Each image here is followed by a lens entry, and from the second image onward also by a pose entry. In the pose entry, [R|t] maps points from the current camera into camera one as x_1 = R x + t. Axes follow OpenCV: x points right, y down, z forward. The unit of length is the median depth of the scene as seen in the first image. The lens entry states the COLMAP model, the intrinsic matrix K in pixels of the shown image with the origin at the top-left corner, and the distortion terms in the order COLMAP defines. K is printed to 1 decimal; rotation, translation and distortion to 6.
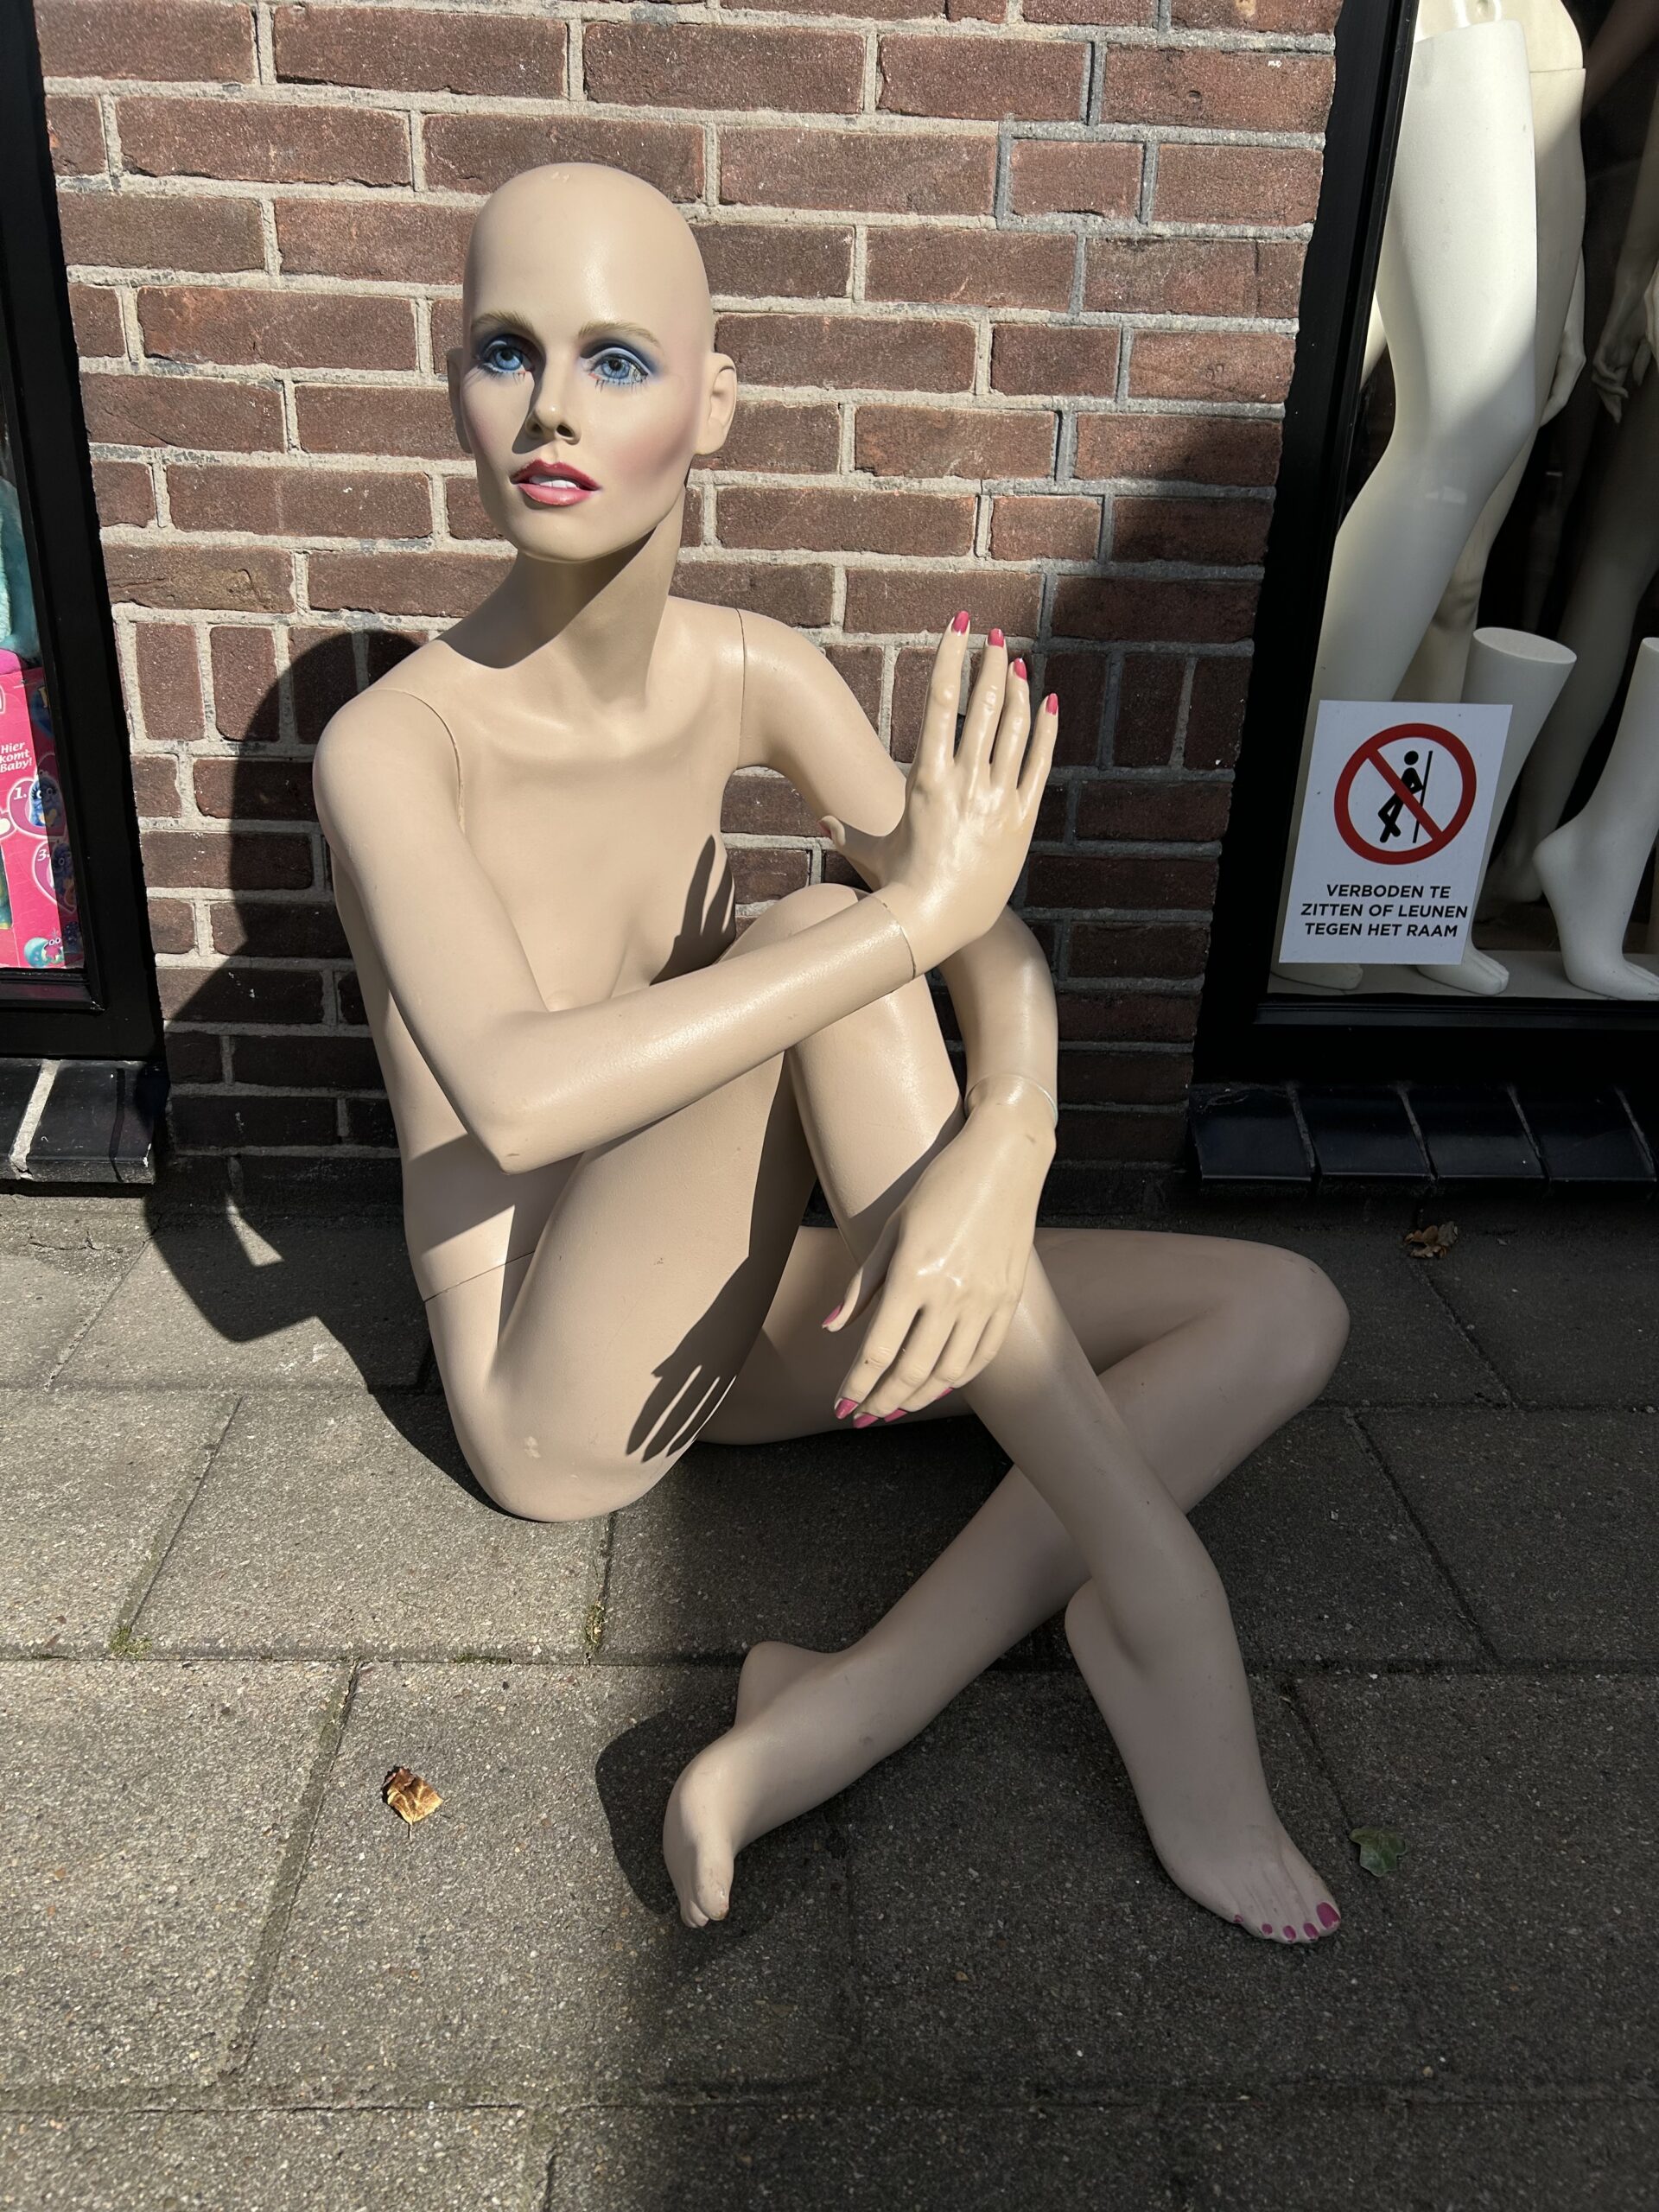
lens RADIAL K [[1627.0, 0, 811.0], [0, 1627.0, 1121.7], [0, 0, 1]] dist [0.042796, -0.051735]
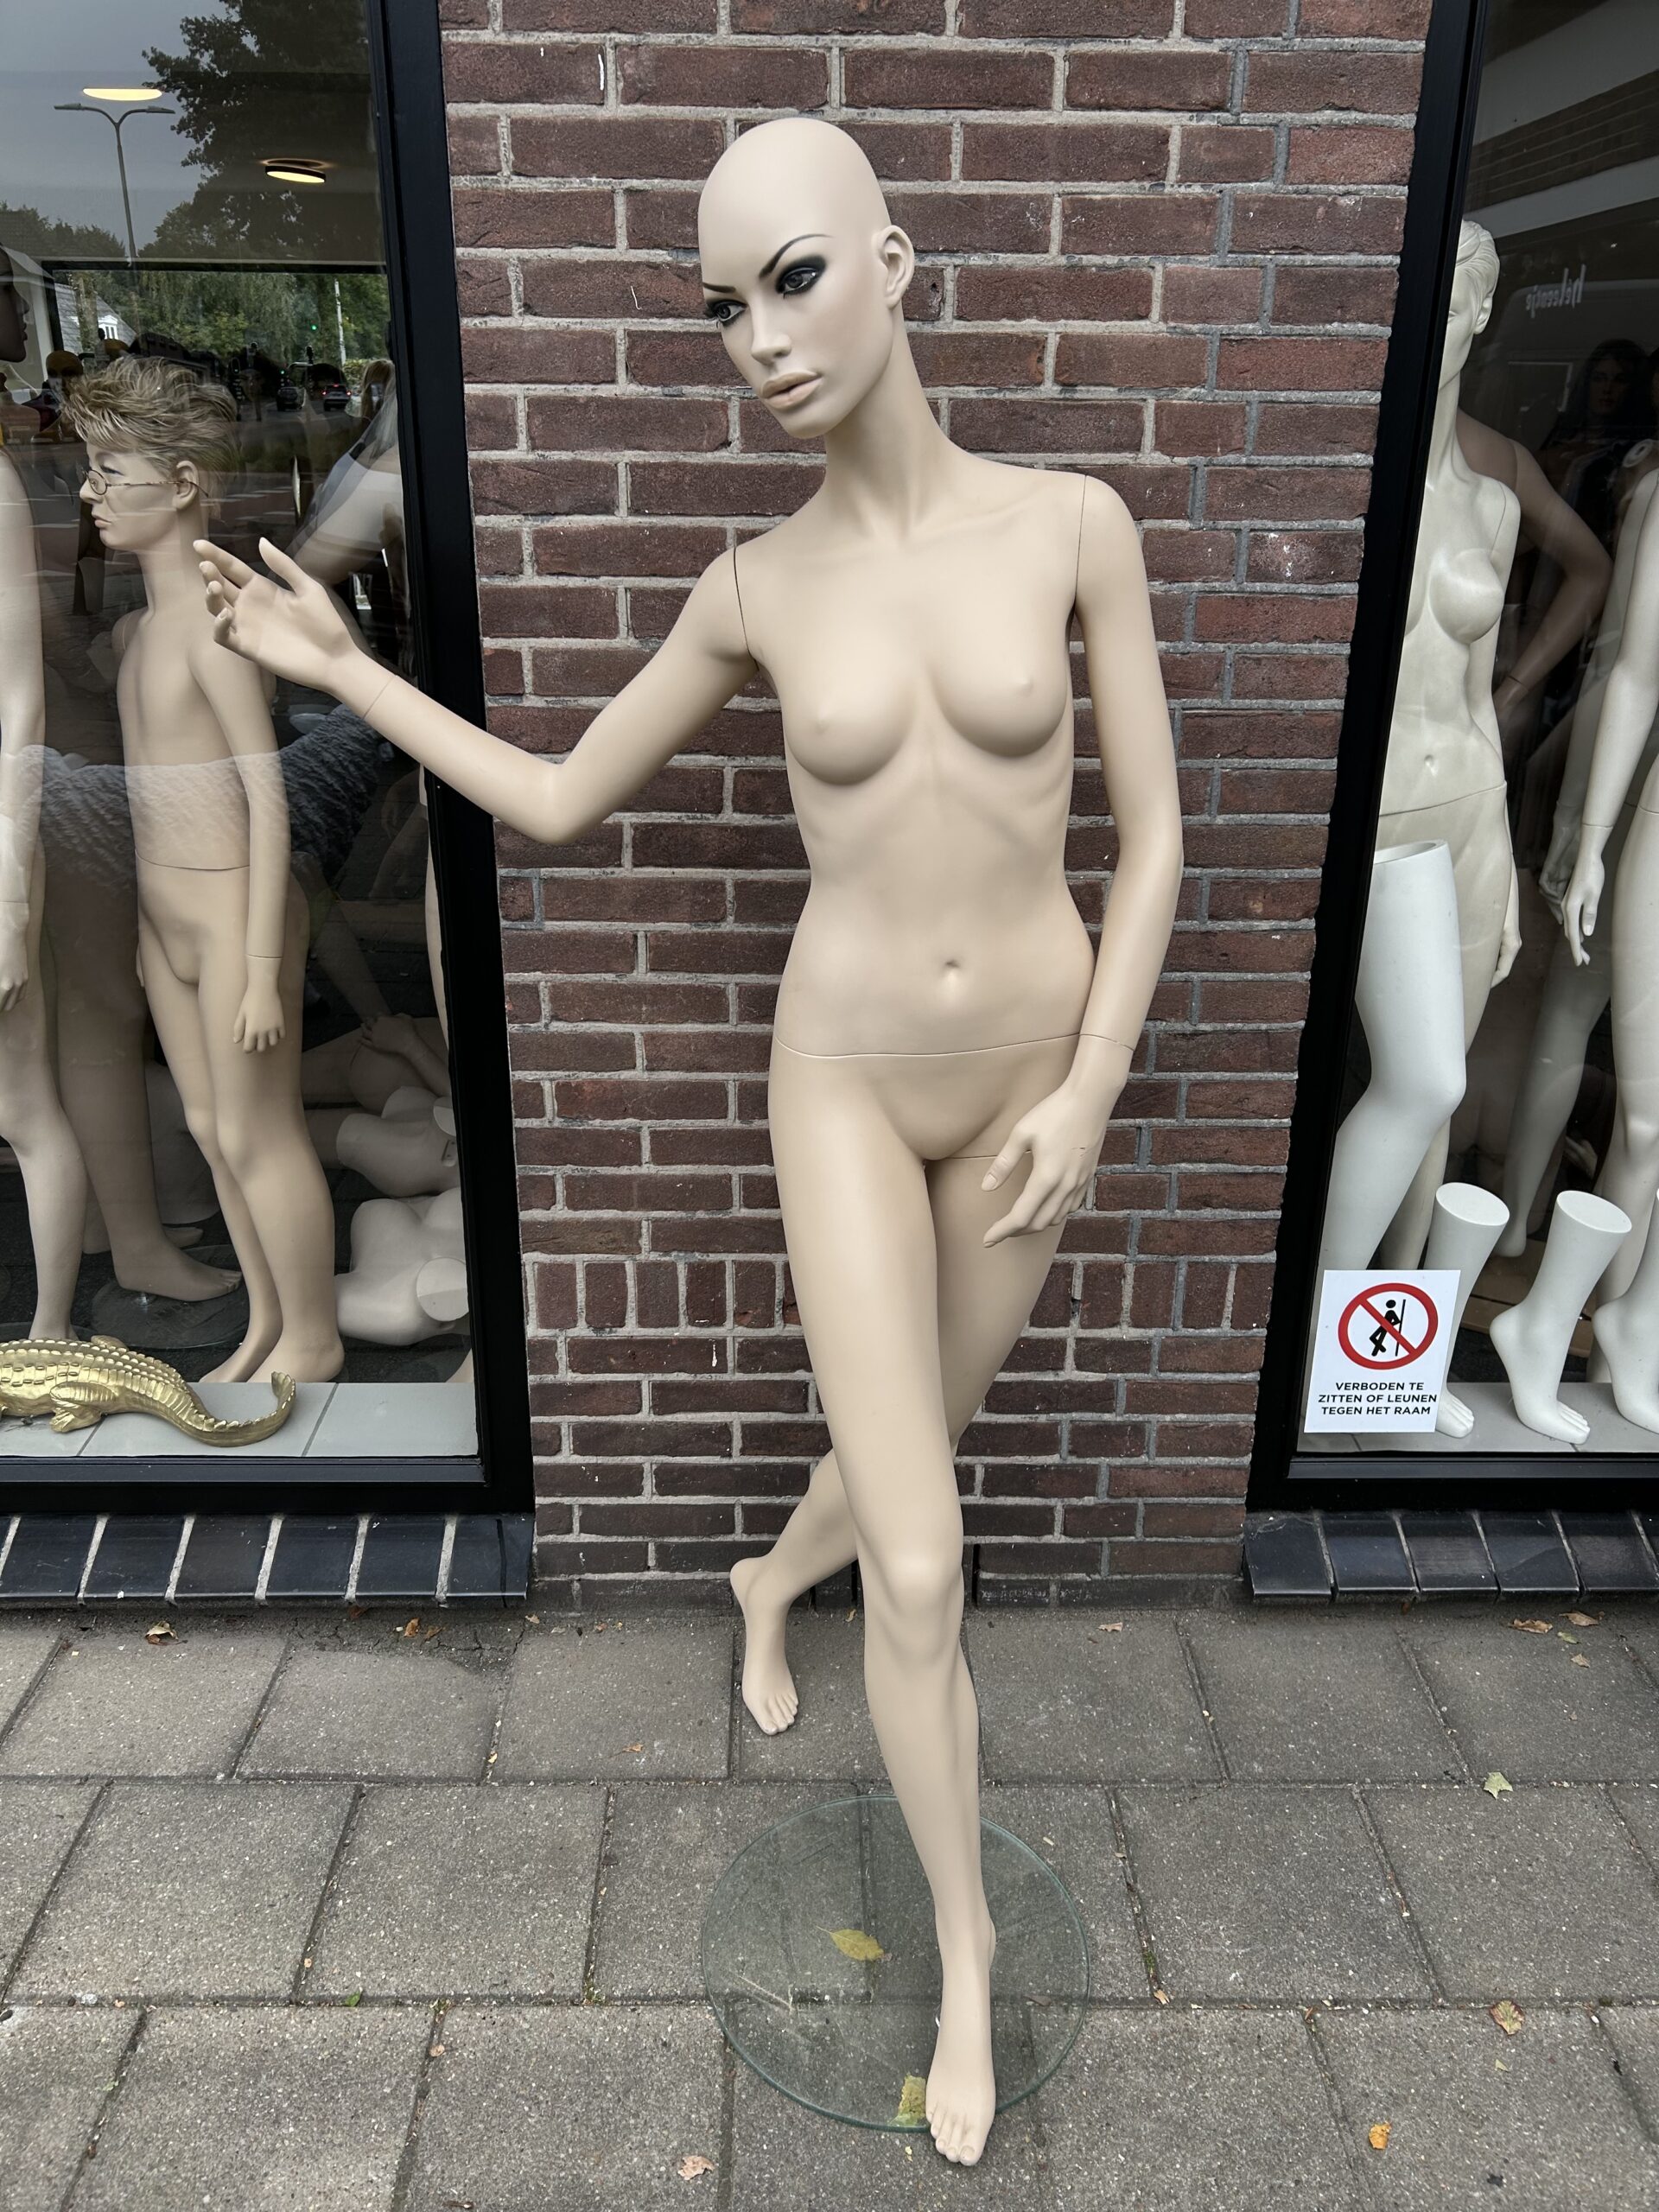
lens RADIAL K [[1627.0, 0, 815.6], [0, 1627.0, 1091.4], [0, 0, 1]] dist [0.042796, -0.051735]
pose [[0.999181, -0.016733, -0.036846, -0.095362], [0.015133, 0.998949, -0.043269, -0.404091], [0.037531, 0.042676, 0.998384, -0.531345]]
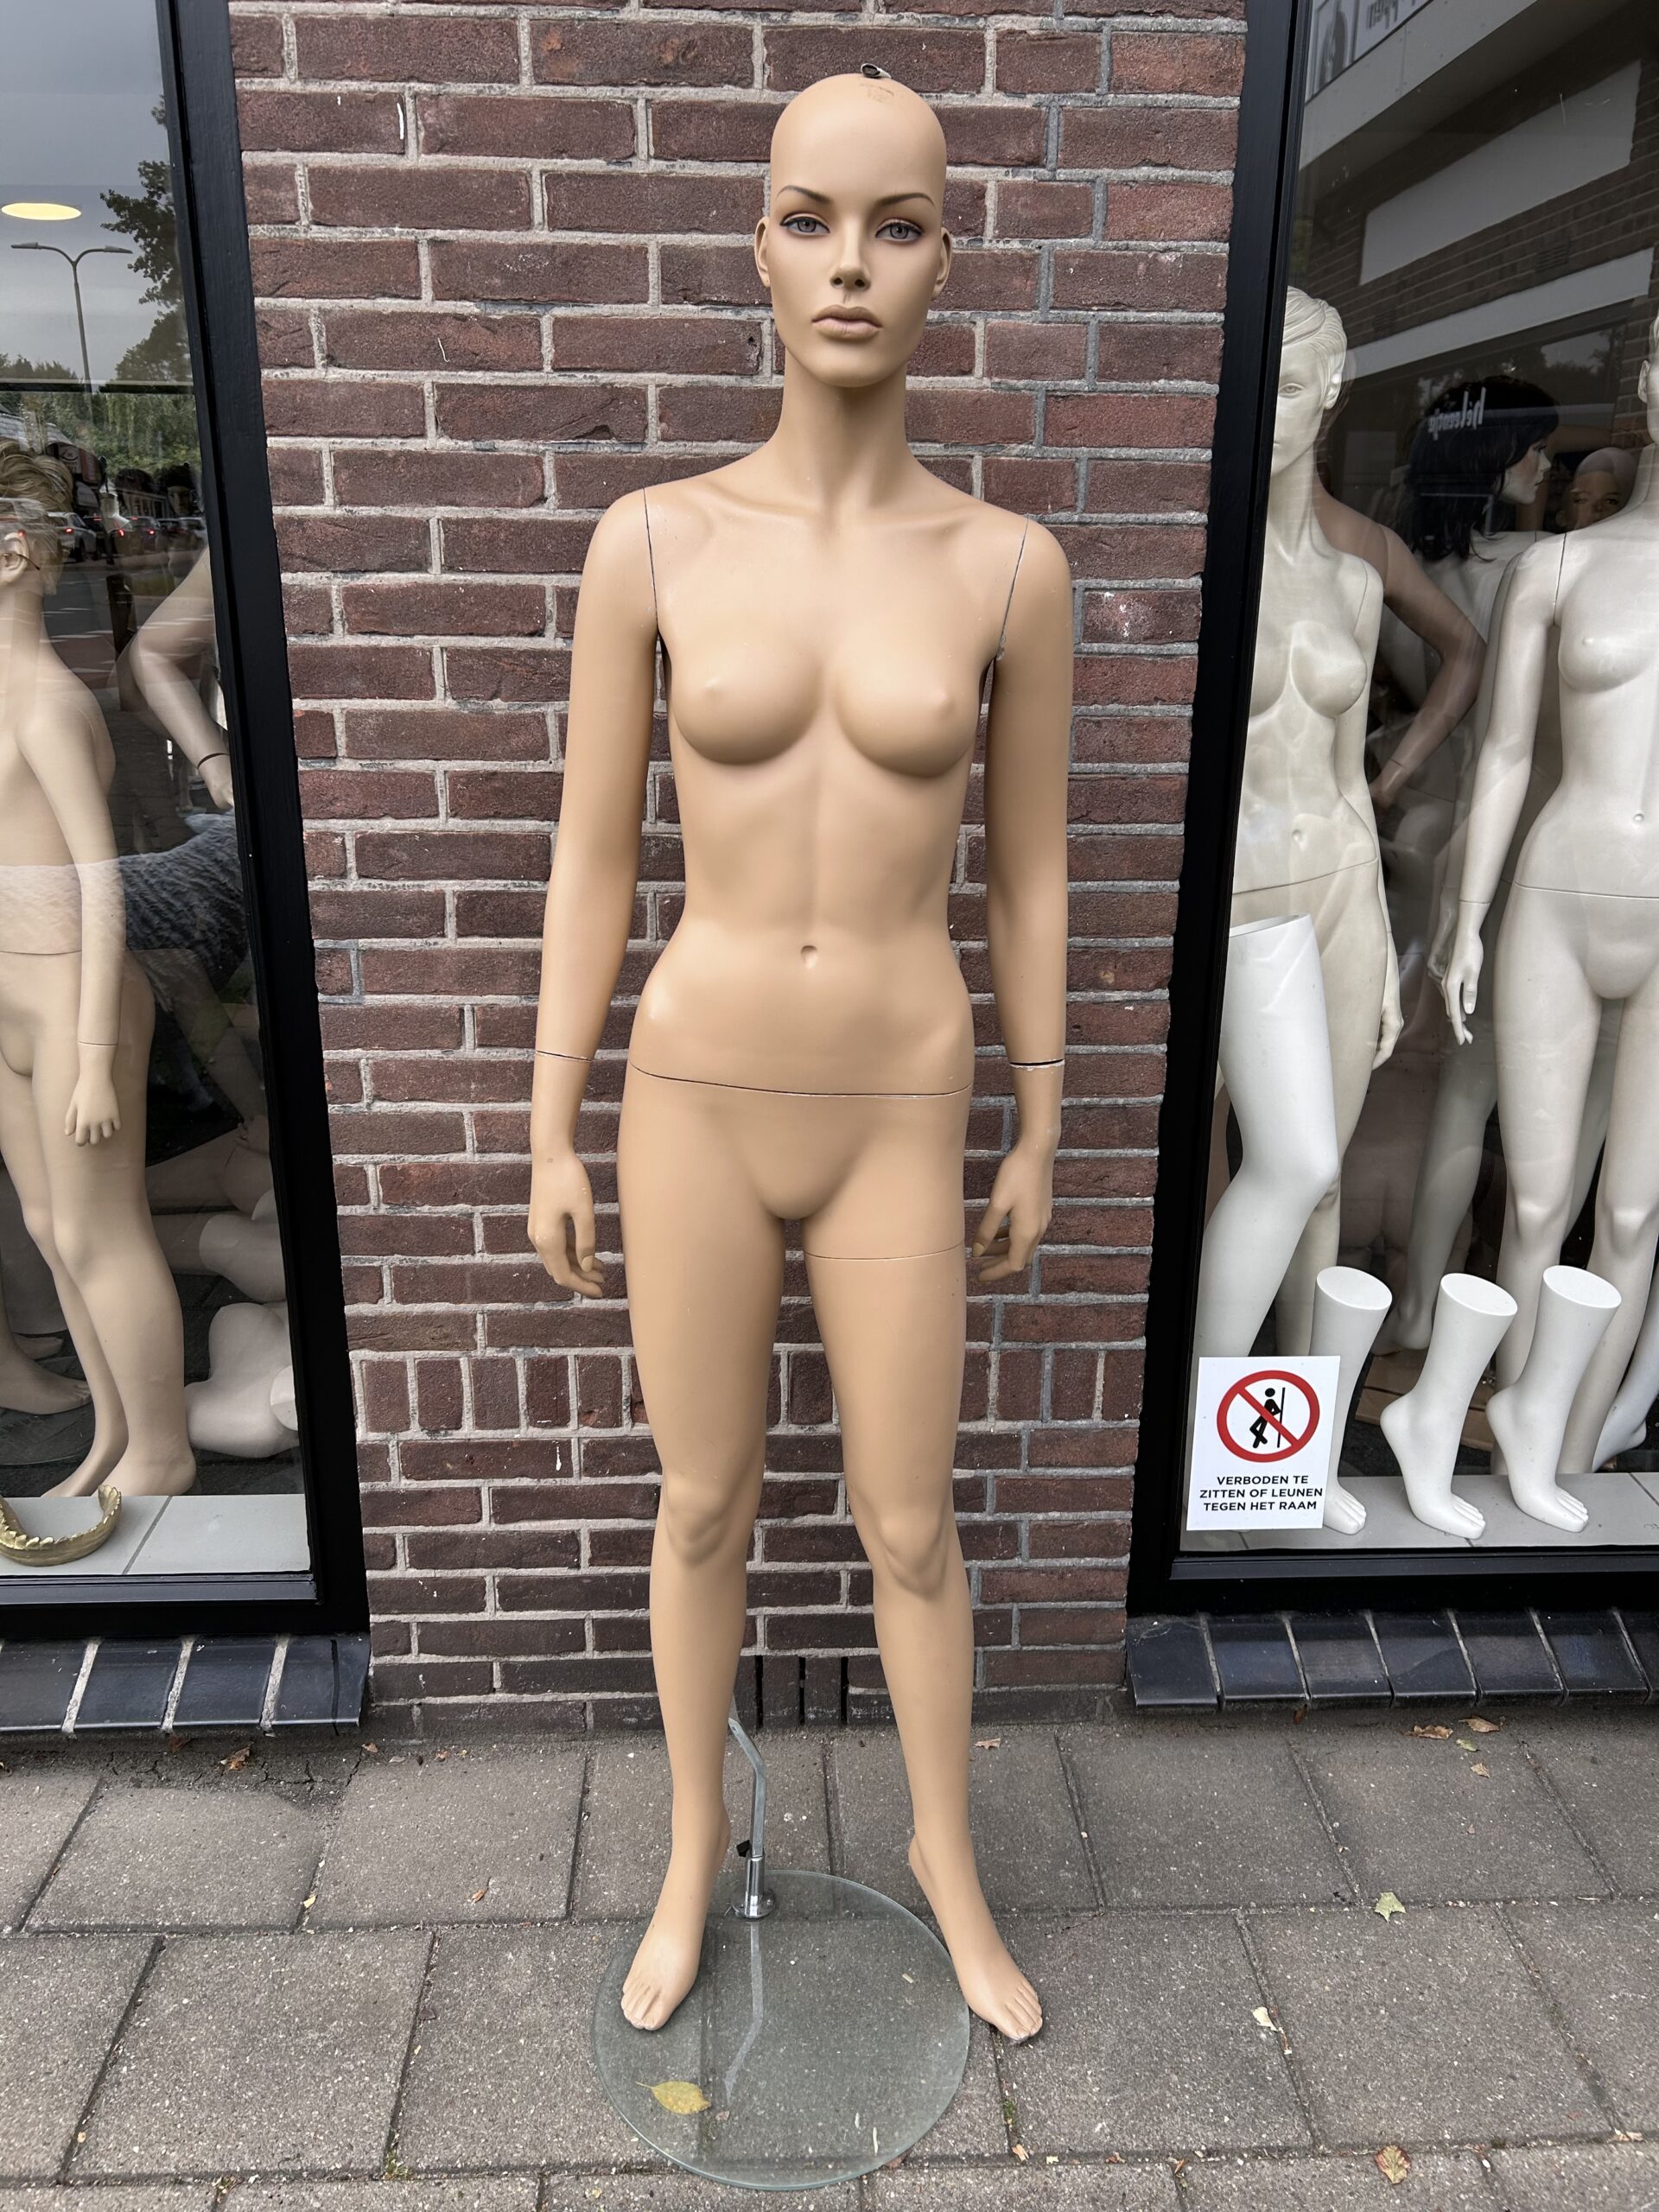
lens RADIAL K [[1627.0, 0, 822.8], [0, 1627.0, 1107.3], [0, 0, 1]] dist [0.042796, -0.051735]
pose [[0.999591, -0.027905, -0.006295, 0.004835], [0.027101, 0.994221, -0.103872, -0.374493], [0.009157, 0.103659, 0.994571, -0.458375]]
